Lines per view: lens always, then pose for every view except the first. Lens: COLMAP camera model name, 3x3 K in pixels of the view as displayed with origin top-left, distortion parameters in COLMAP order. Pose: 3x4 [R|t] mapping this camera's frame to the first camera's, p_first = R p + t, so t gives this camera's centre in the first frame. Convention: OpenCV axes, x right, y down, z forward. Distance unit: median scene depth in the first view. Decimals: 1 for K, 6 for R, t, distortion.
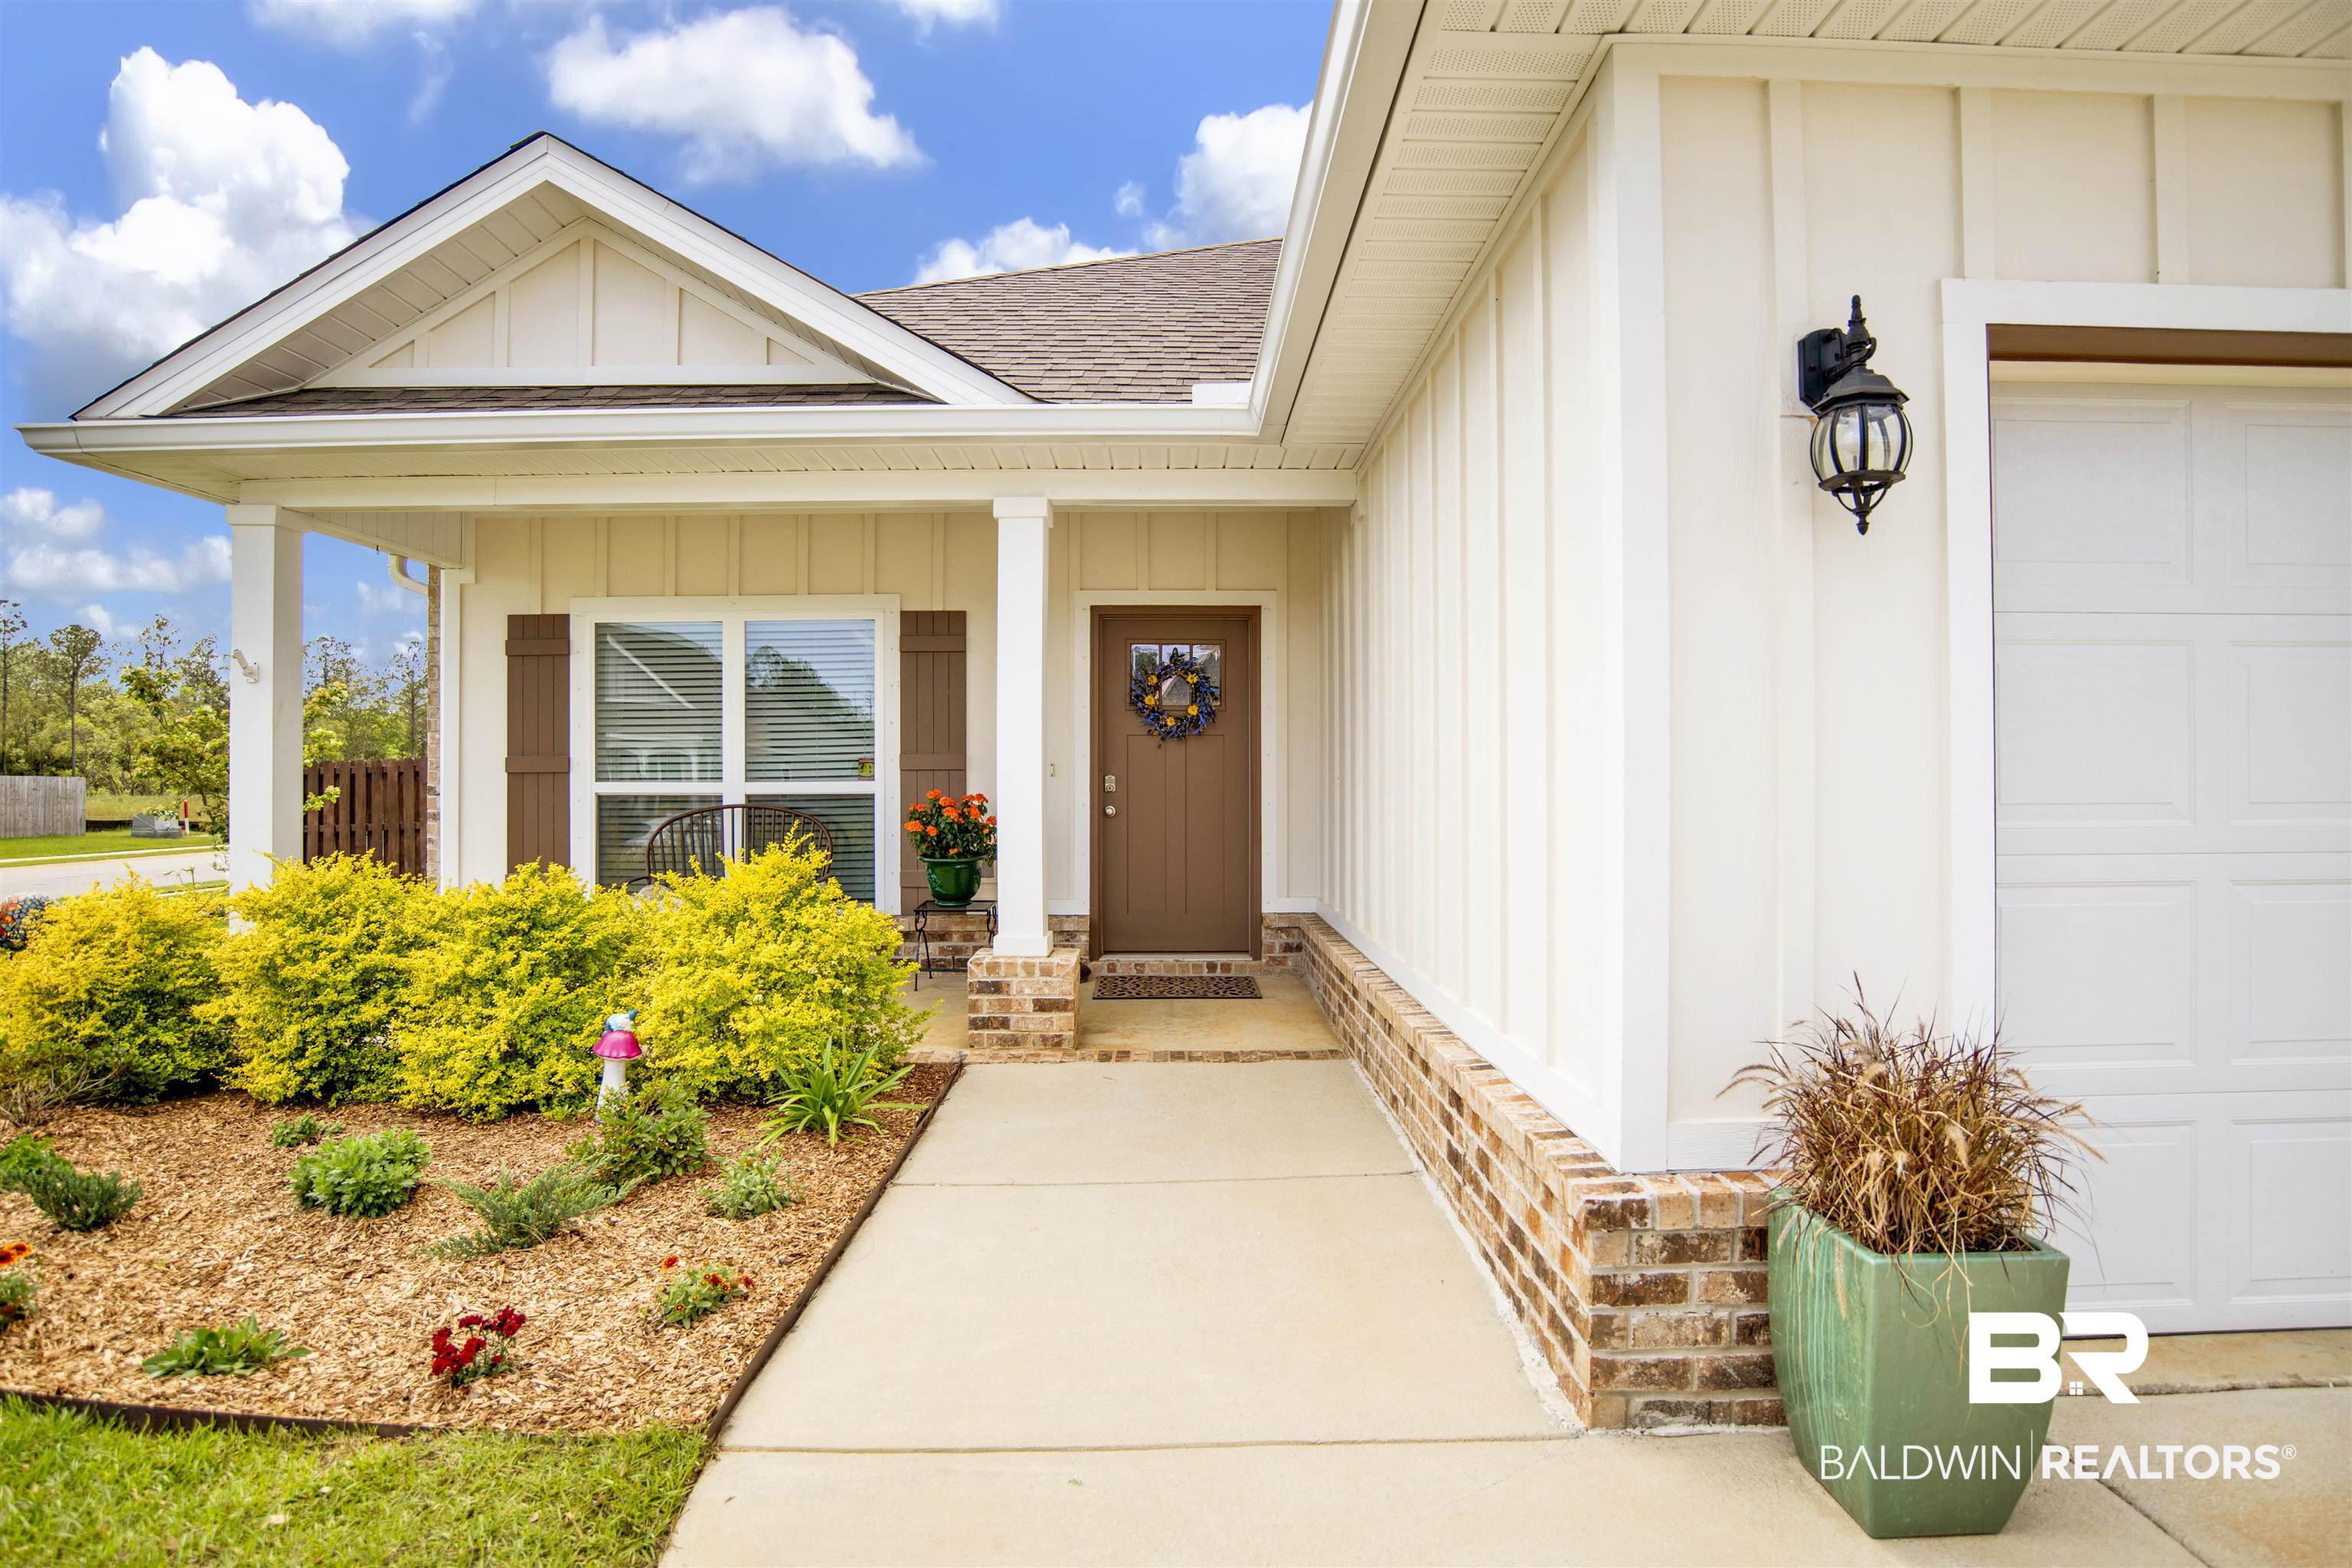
lens RADIAL K [[1233.0, 0, 1176.0], [0, 1233.0, 784.0], [0, 0, 1]] dist [-0.067134, 0.020750]
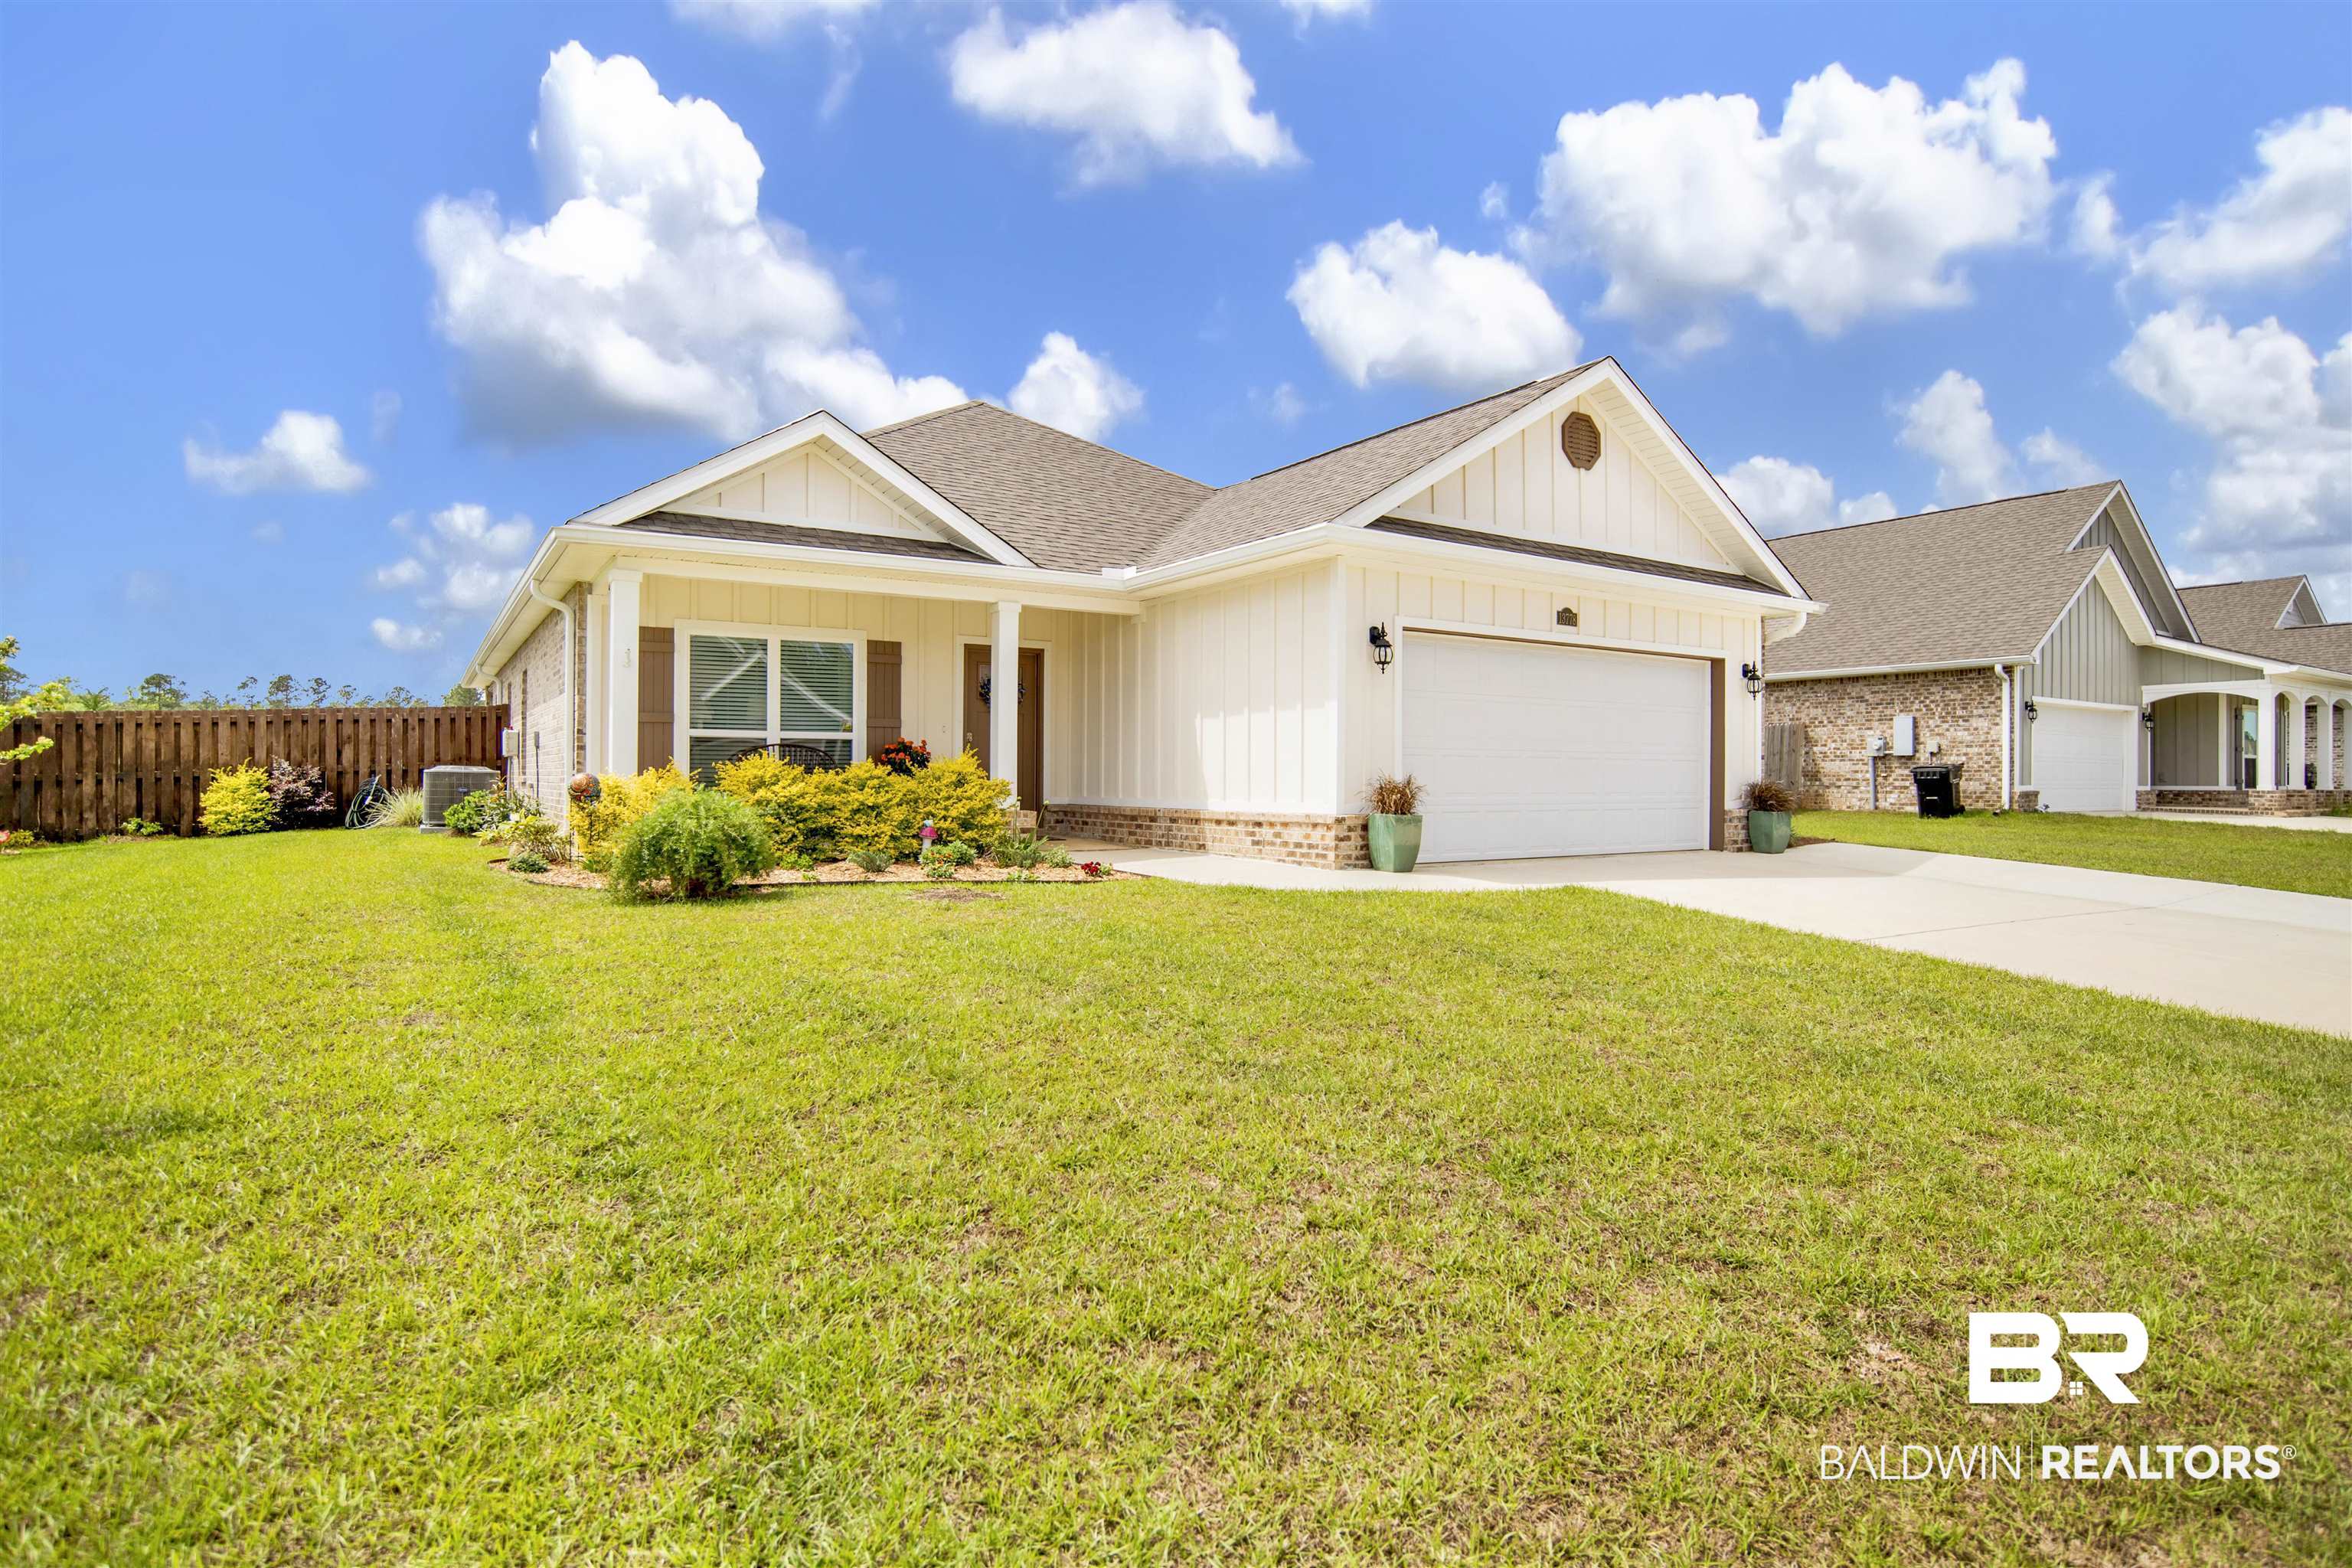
lens RADIAL K [[1233.0, 0, 1176.0], [0, 1233.0, 784.0], [0, 0, 1]] dist [-0.067134, 0.020750]
pose [[0.851060, 0.005429, 0.525040, -1.111362], [-0.008617, 0.999956, 0.003627, 0.088769], [-0.524997, -0.007611, 0.851070, -1.120407]]
